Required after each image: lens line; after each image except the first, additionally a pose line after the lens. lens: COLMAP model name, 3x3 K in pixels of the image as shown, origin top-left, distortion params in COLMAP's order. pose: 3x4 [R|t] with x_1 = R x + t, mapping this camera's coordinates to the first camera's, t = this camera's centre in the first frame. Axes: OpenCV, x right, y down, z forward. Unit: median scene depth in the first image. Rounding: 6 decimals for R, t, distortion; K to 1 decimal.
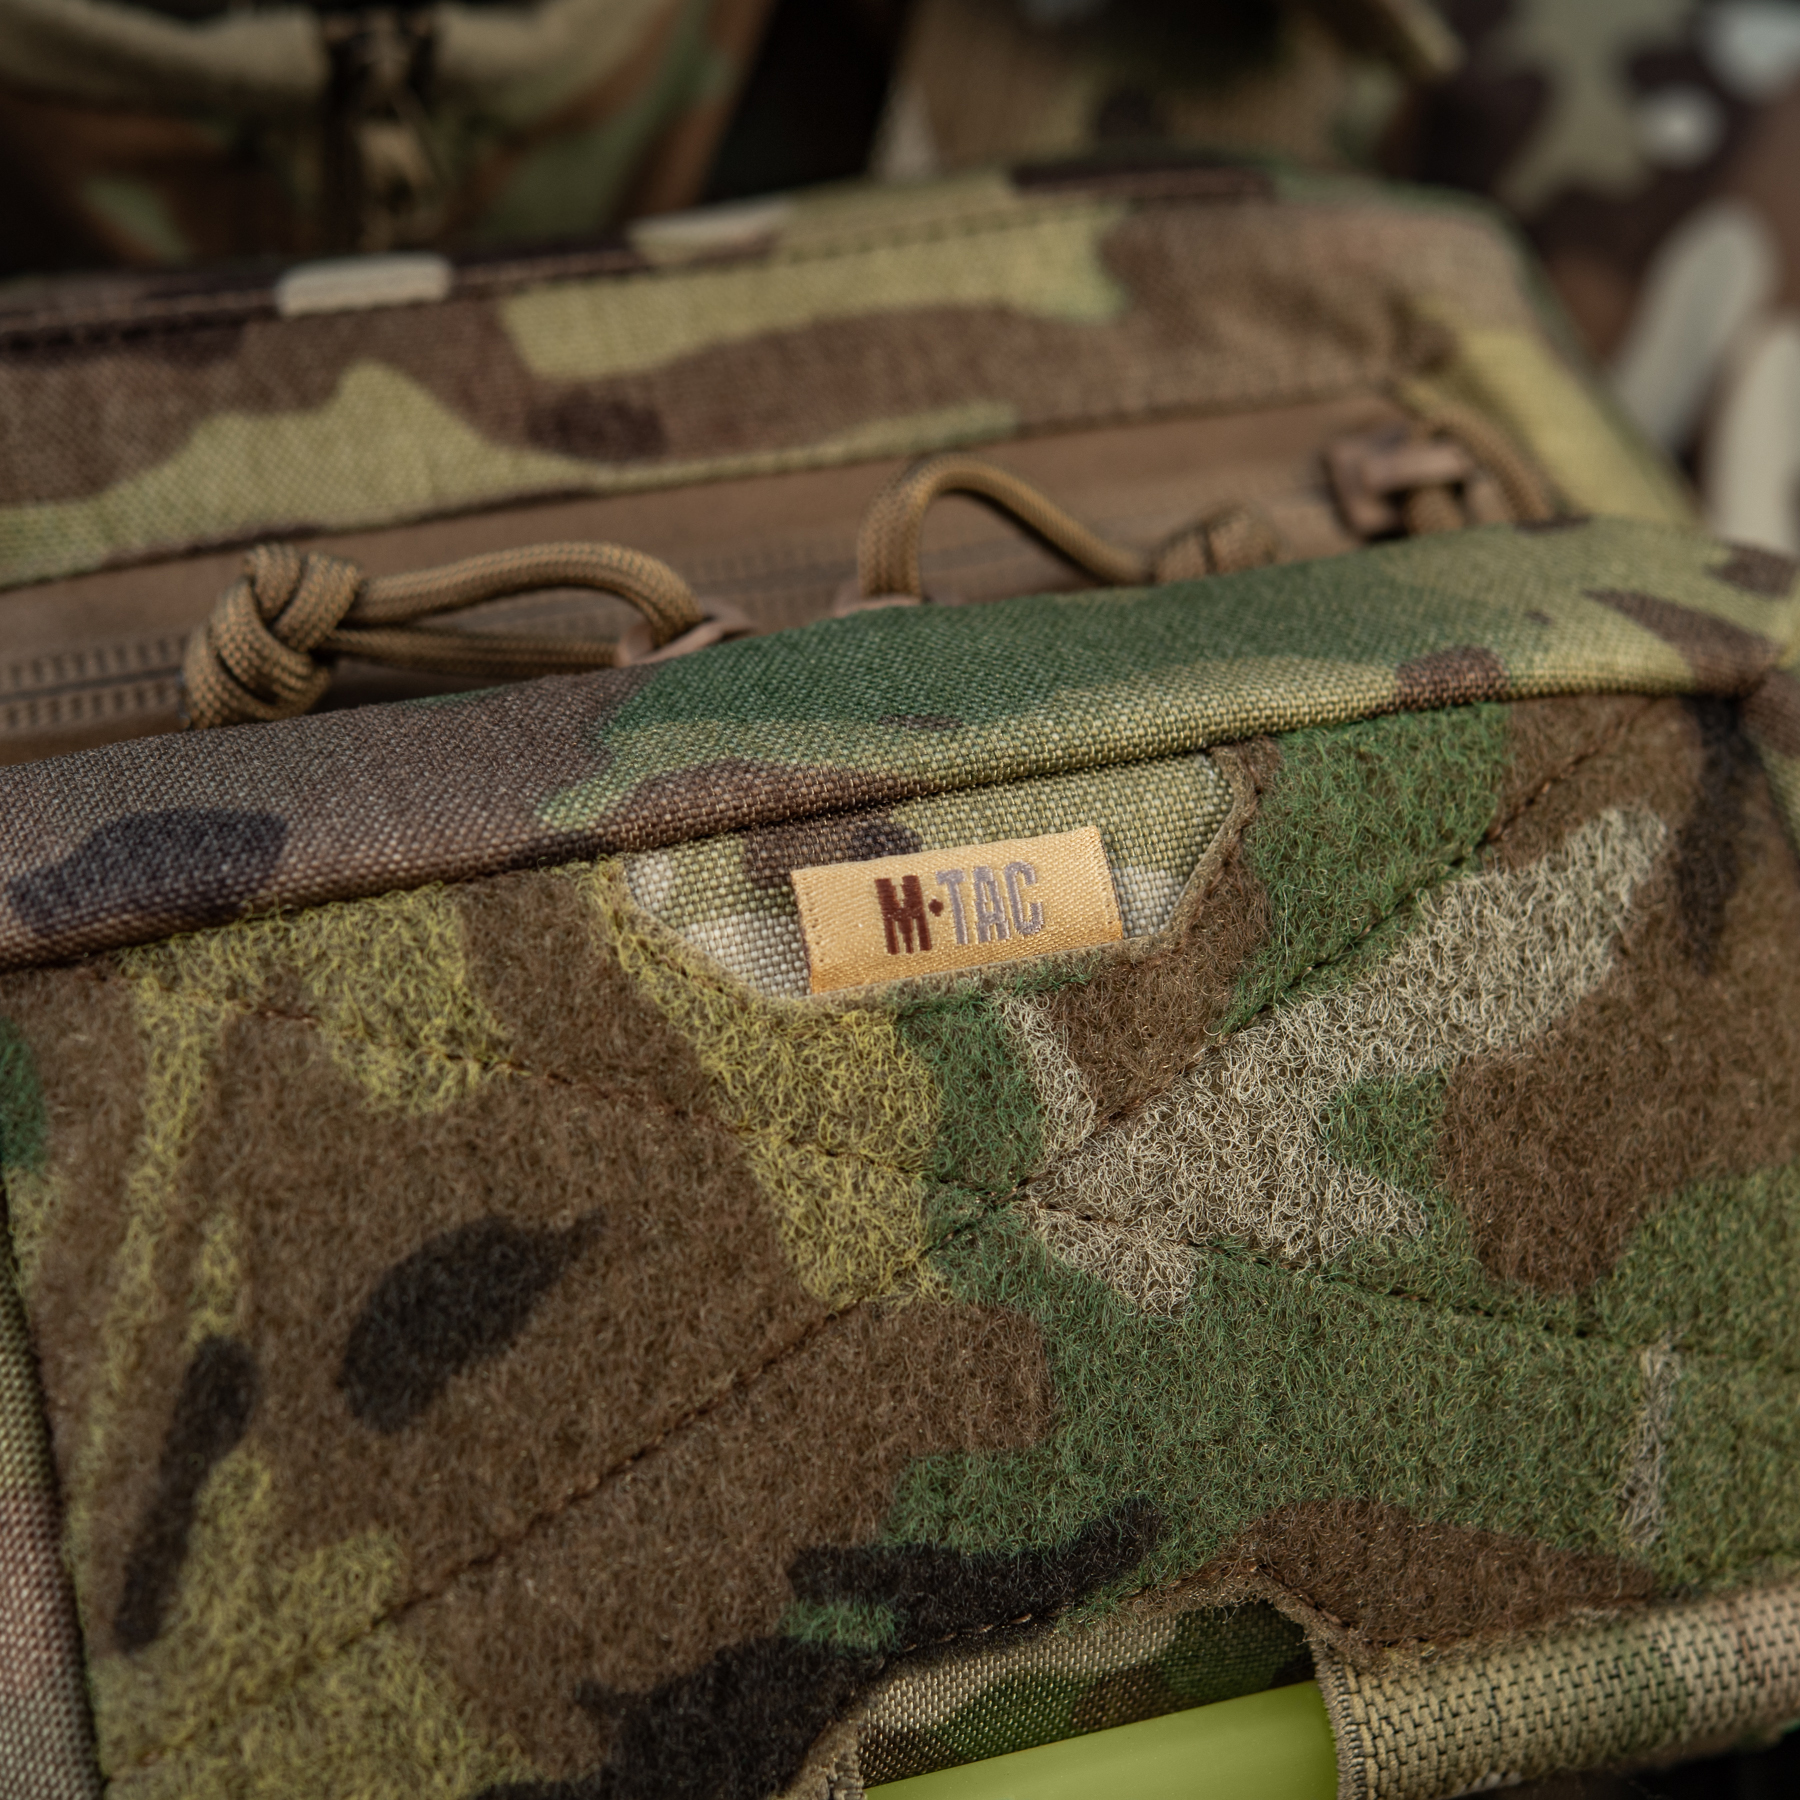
lens RADIAL K [[4808.1, 0, 886.6], [0, 4808.1, 906.6], [0, 0, 1]] dist [-0.061821, 0.000000]
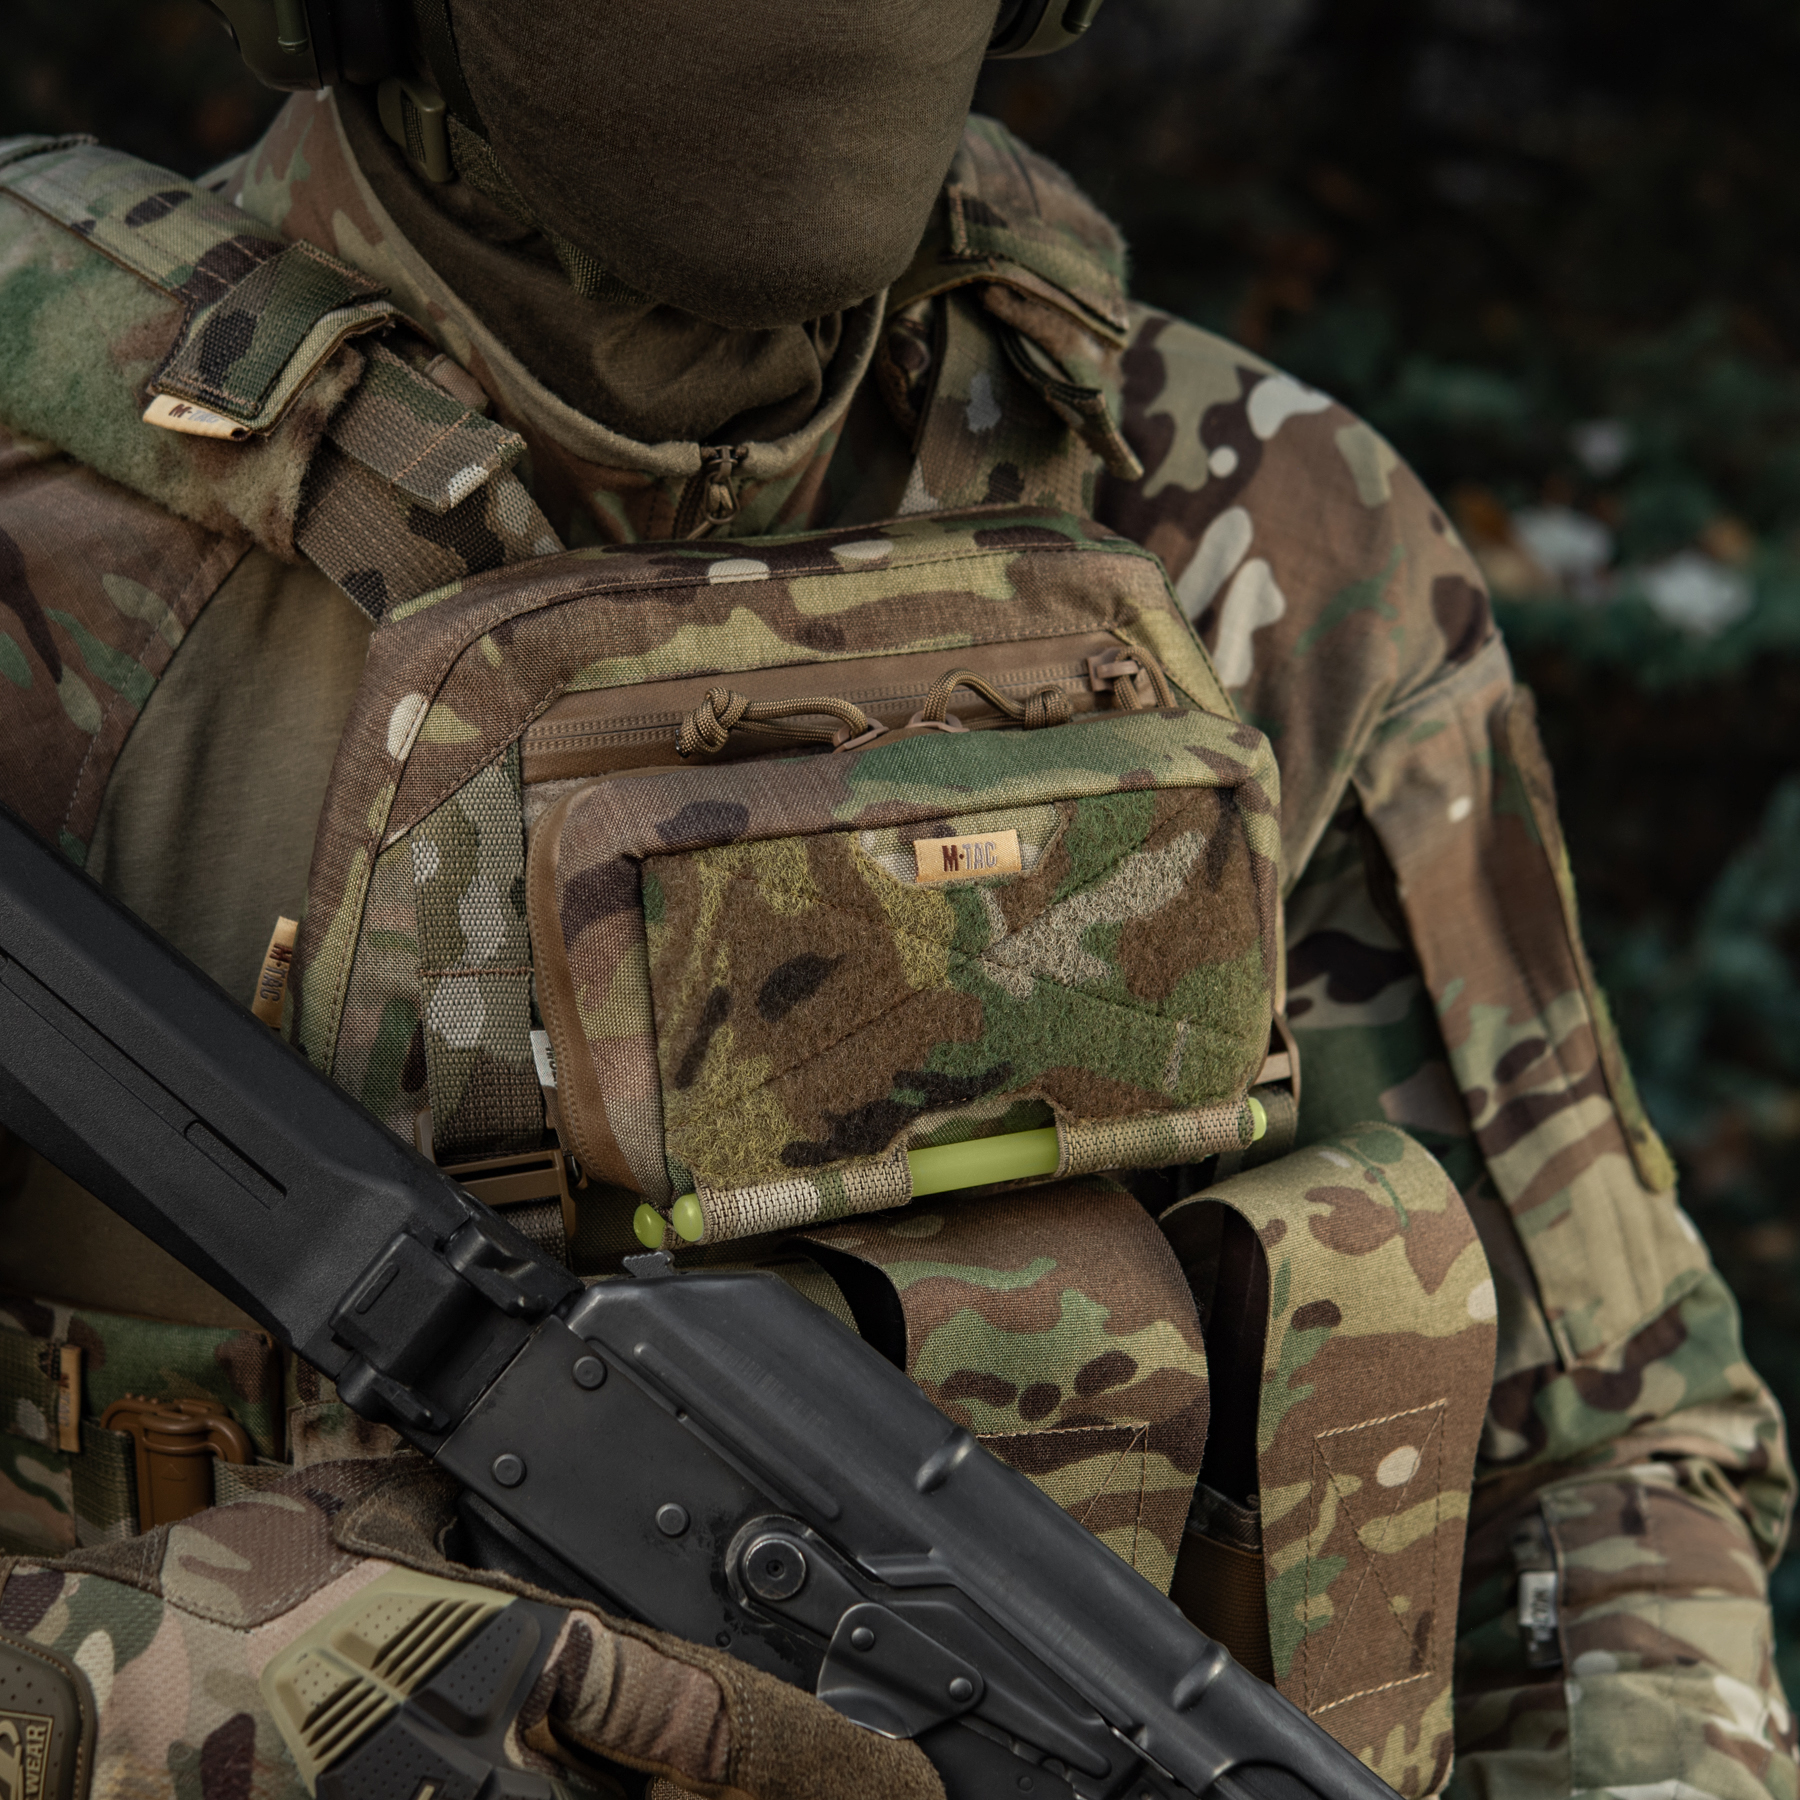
lens RADIAL K [[4808.1, 0, 910.2], [0, 4808.1, 911.5], [0, 0, 1]] dist [-0.061821, 0.000000]
pose [[0.984374, 0.086068, 0.153624, -0.460222], [-0.105012, 0.987231, 0.119781, -0.309261], [-0.141353, -0.134042, 0.980843, -1.836703]]
